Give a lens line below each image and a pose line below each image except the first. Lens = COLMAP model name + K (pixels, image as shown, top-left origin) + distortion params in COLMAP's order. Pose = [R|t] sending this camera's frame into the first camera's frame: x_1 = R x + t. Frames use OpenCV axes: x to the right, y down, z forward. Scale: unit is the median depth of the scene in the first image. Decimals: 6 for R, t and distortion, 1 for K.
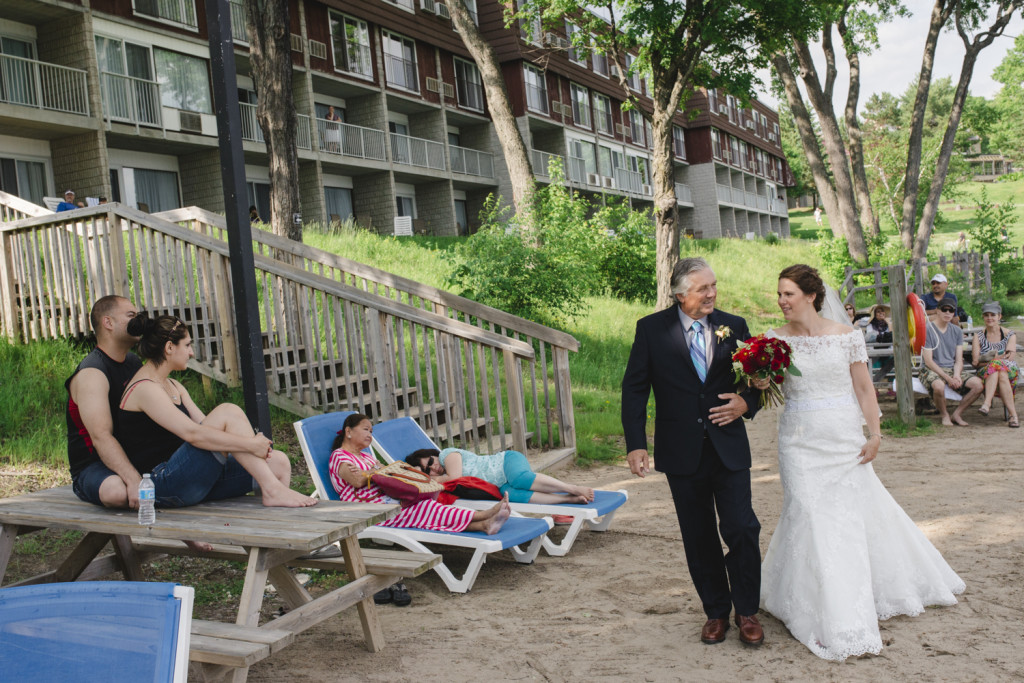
lens RADIAL K [[1127.7, 0, 521.8], [0, 1127.7, 342.7], [0, 0, 1]] dist [-0.026452, -0.003324]
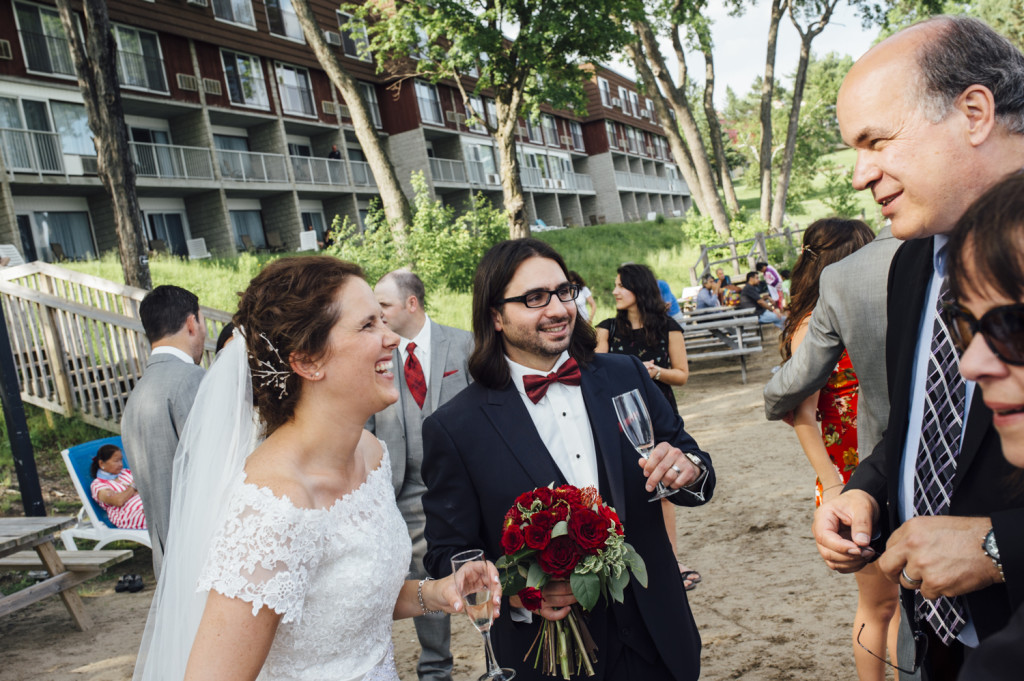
lens RADIAL K [[1050.6, 0, 512.0], [0, 1050.6, 340.5], [0, 0, 1]] dist [-0.030245, 0.022376]
pose [[0.995228, -0.089953, 0.037822, 0.042814], [0.089457, 0.995884, 0.014593, -0.003715], [-0.038979, -0.011139, 0.999178, -0.026444]]
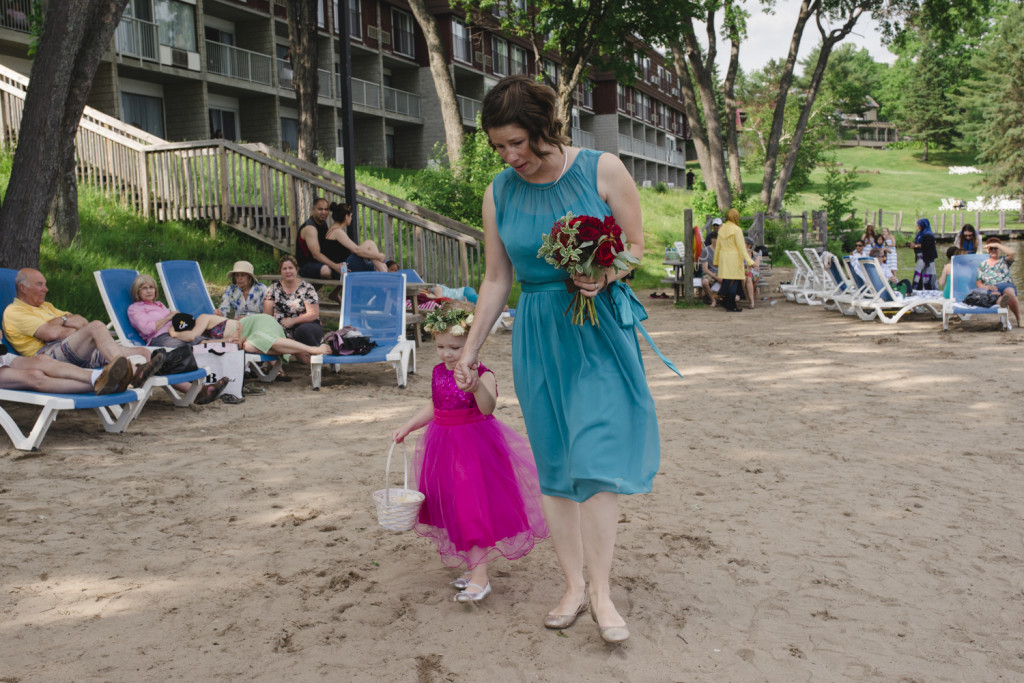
lens RADIAL K [[1127.7, 0, 521.8], [0, 1127.7, 342.7], [0, 0, 1]] dist [-0.026452, -0.003324]
pose [[0.994302, 0.056298, 0.090518, -0.016151], [-0.061349, 0.996653, 0.054022, 0.014808], [-0.087174, -0.059268, 0.994428, -0.182110]]
